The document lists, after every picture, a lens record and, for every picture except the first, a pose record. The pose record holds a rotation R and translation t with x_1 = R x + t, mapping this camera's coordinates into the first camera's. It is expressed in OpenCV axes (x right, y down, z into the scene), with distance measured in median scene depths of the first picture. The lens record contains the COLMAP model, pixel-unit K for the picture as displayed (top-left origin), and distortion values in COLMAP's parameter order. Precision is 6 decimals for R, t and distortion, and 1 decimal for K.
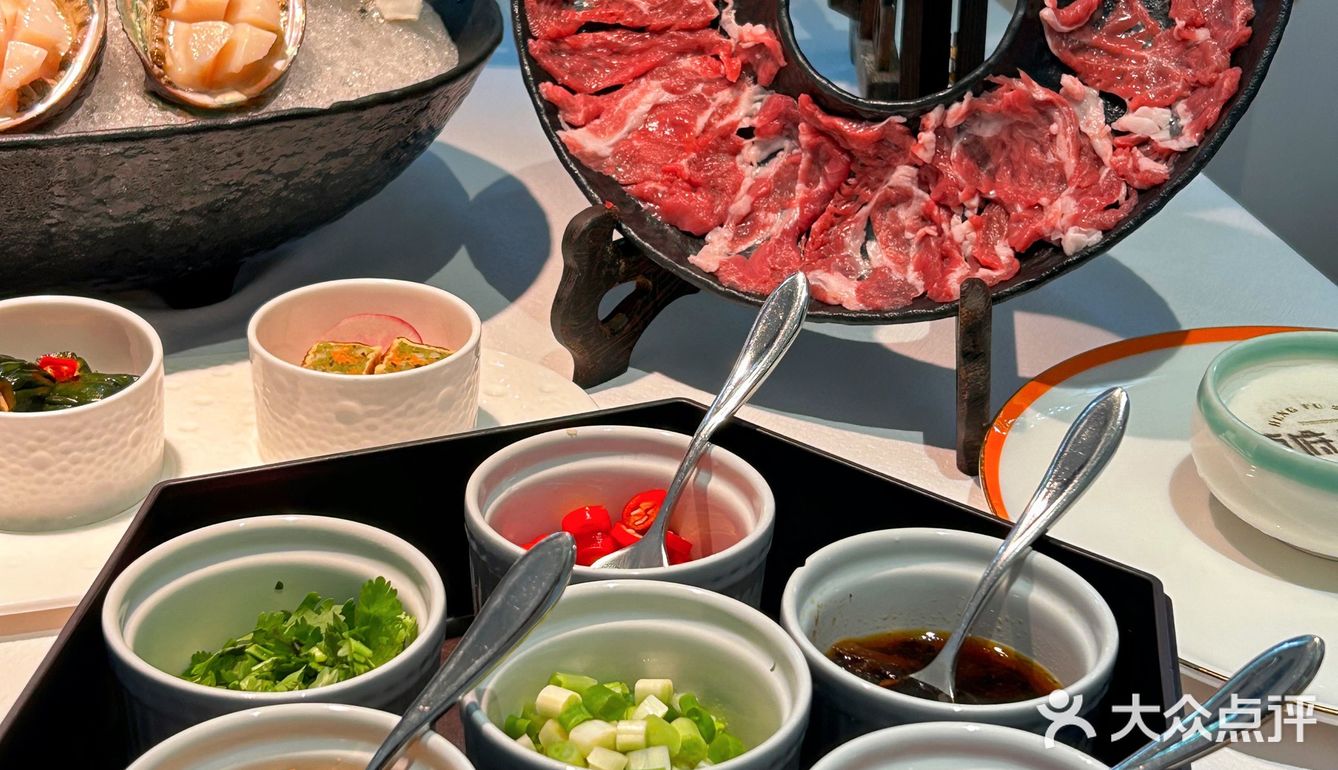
lens RADIAL K [[2271.5, 0, 669.0], [0, 2271.5, 385.0], [0, 0, 1]] dist [0.091283, -0.171957]
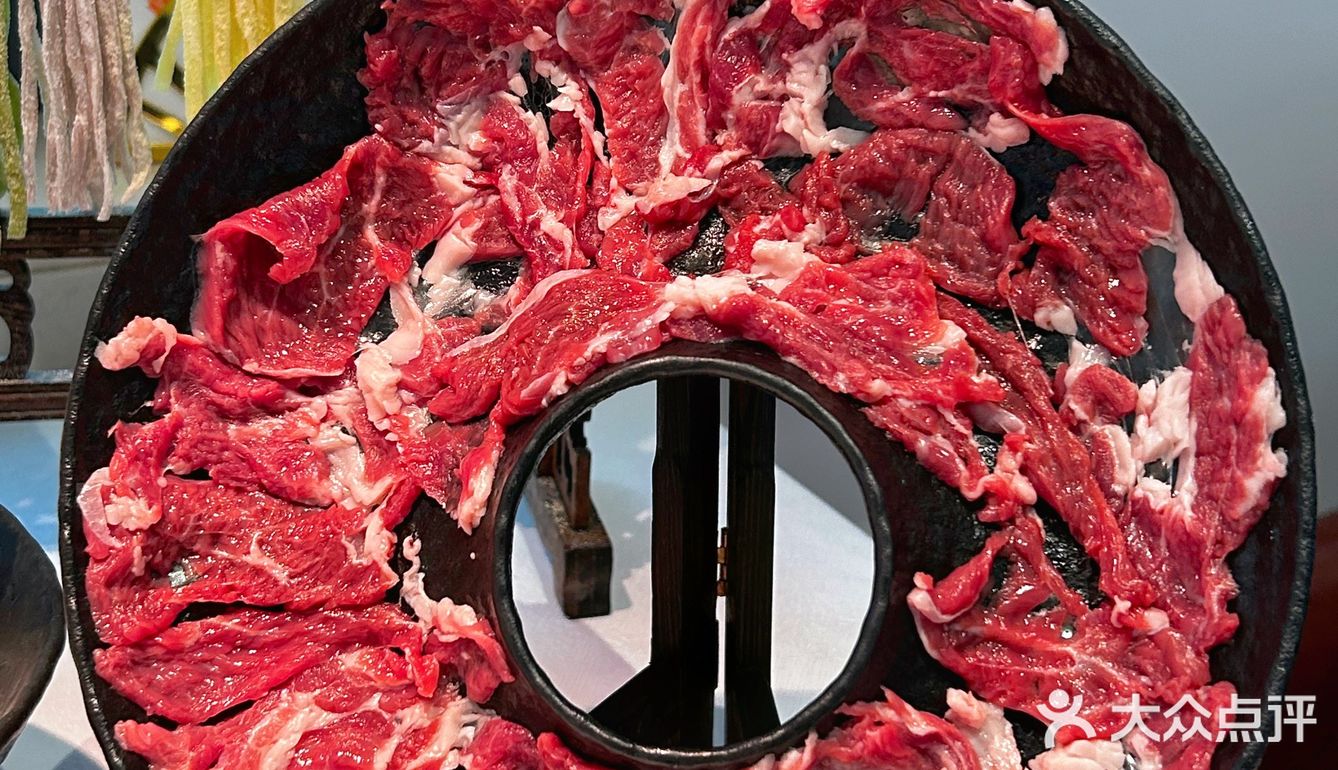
lens RADIAL K [[1722.4, 0, 642.8], [0, 1722.4, 383.1], [0, 0, 1]] dist [0.246962, -1.074940]
pose [[0.982401, -0.059664, 0.177001, 0.006253], [0.067906, 0.996854, -0.040872, -0.202040], [-0.174005, 0.052172, 0.983362, 0.513846]]
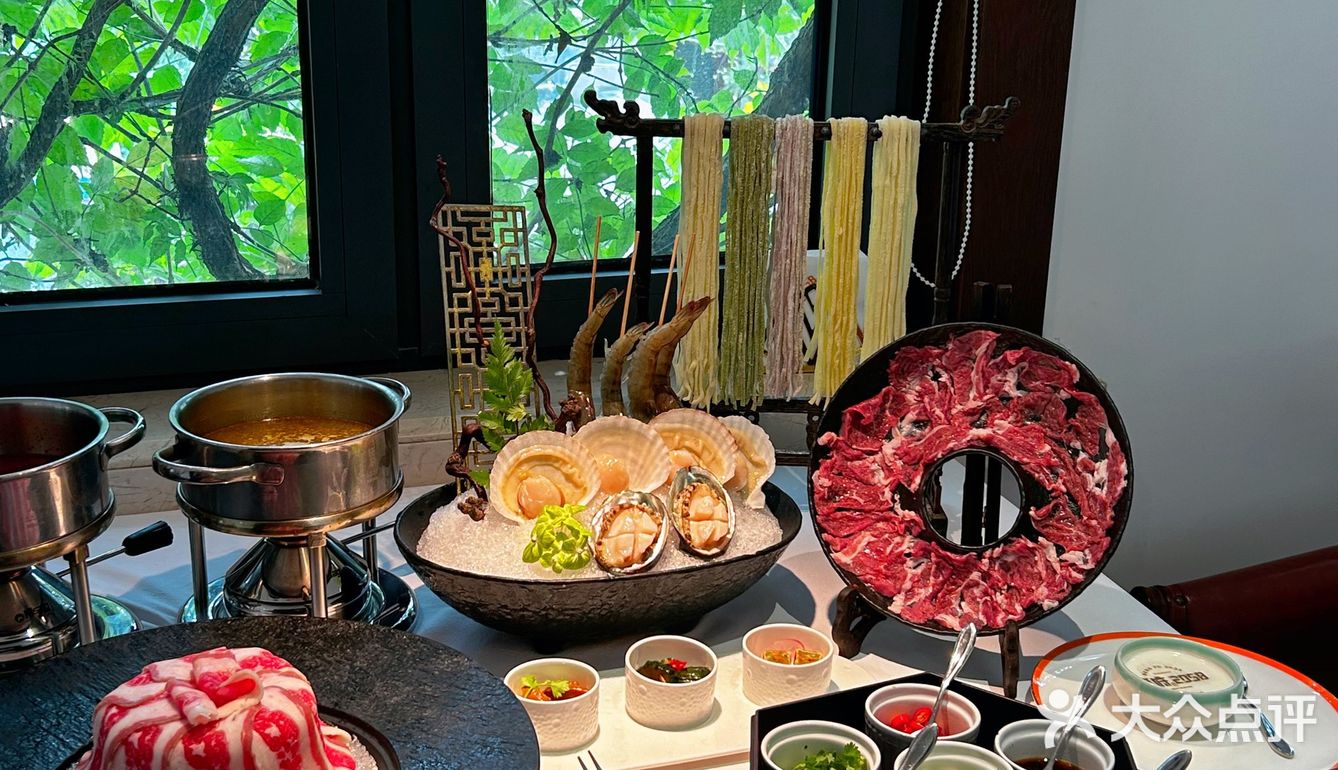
lens RADIAL K [[1722.4, 0, 642.8], [0, 1722.4, 383.1], [0, 0, 1]] dist [0.246962, -1.074940]
pose [[0.999992, 0.001159, 0.003697, -0.266274], [-0.000675, 0.991737, -0.128284, -0.055525], [-0.003815, 0.128281, 0.991731, -0.908848]]
